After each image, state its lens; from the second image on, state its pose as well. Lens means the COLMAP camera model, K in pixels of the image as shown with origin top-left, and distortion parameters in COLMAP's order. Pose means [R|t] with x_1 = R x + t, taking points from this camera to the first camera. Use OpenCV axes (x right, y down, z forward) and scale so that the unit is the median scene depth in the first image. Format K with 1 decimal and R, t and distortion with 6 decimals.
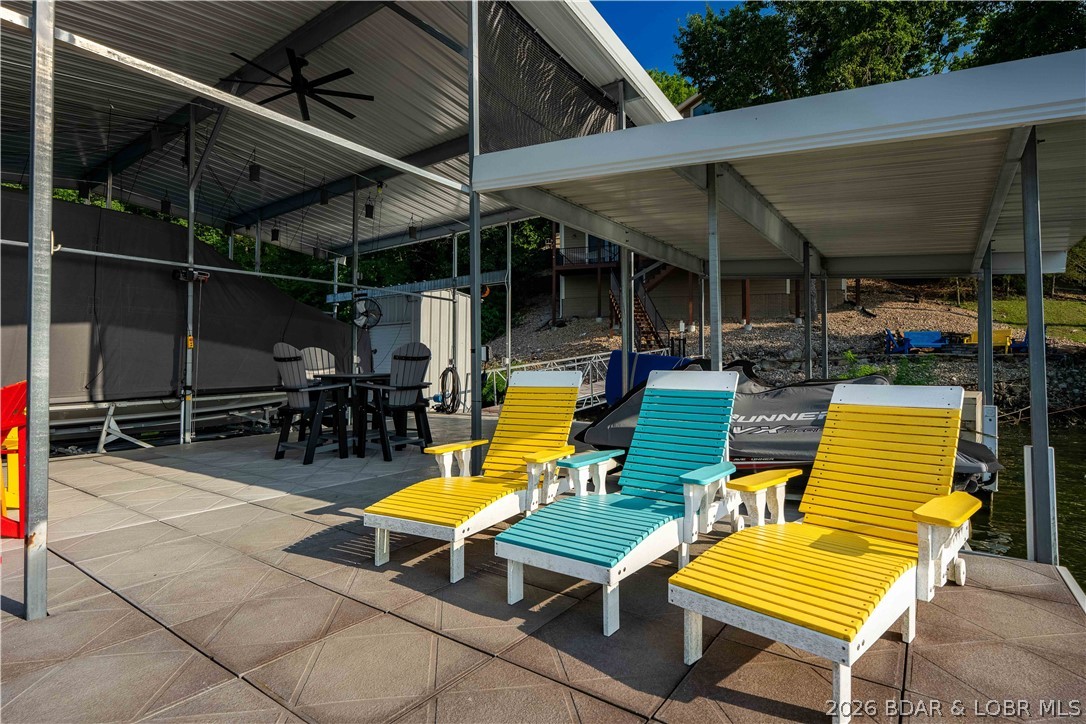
lens RADIAL K [[543.0, 0, 543.0], [0, 543.0, 362.0], [0, 0, 1]] dist [-0.026505, 0.000183]
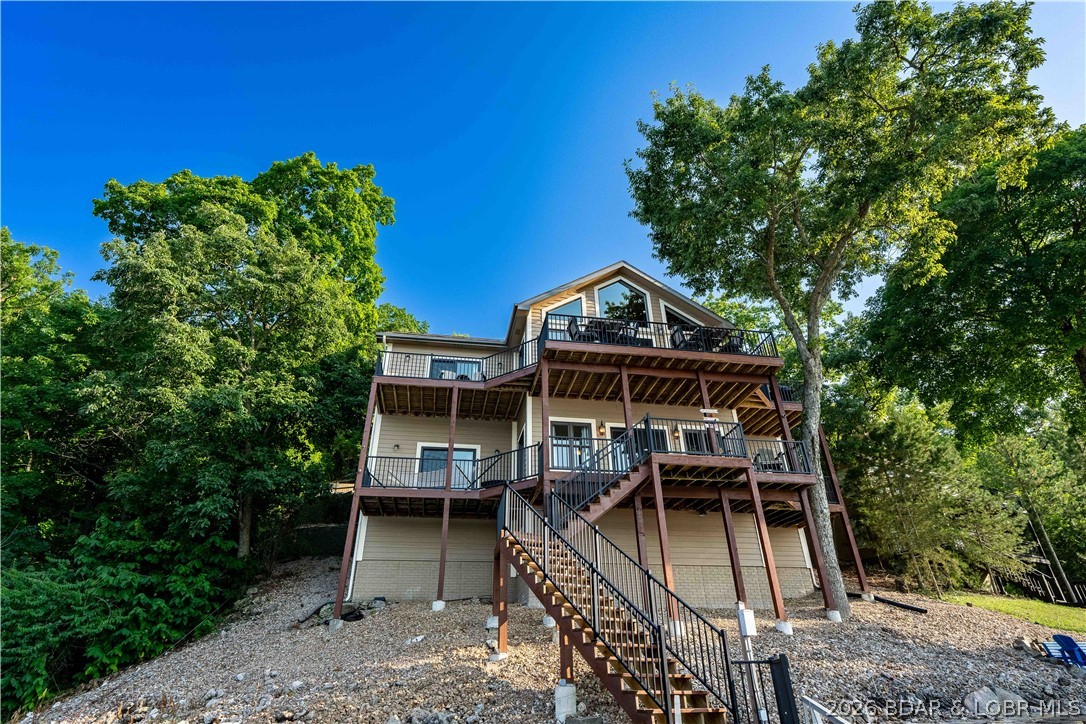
lens RADIAL K [[547.4, 0, 540.9], [0, 547.4, 362.3], [0, 0, 1]] dist [-0.001926, 0.000663]
pose [[0.914266, 0.192641, 0.356380, -0.080227], [0.008543, 0.870339, -0.492380, -0.071681], [-0.405024, 0.453211, 0.794075, 1.321516]]
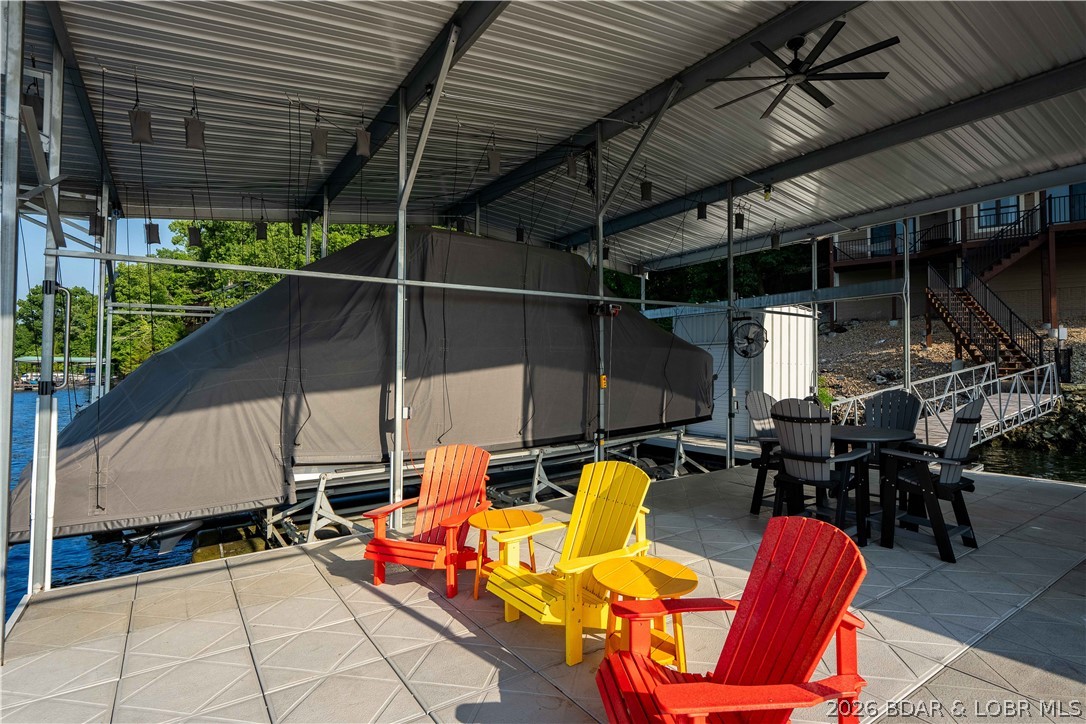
lens RADIAL K [[547.4, 0, 540.9], [0, 547.4, 362.3], [0, 0, 1]] dist [-0.001926, 0.000663]
pose [[0.938608, -0.008281, -0.344886, -0.323481], [0.007293, 0.999965, -0.004162, -0.050310], [0.344908, 0.001392, 0.938635, 0.060368]]
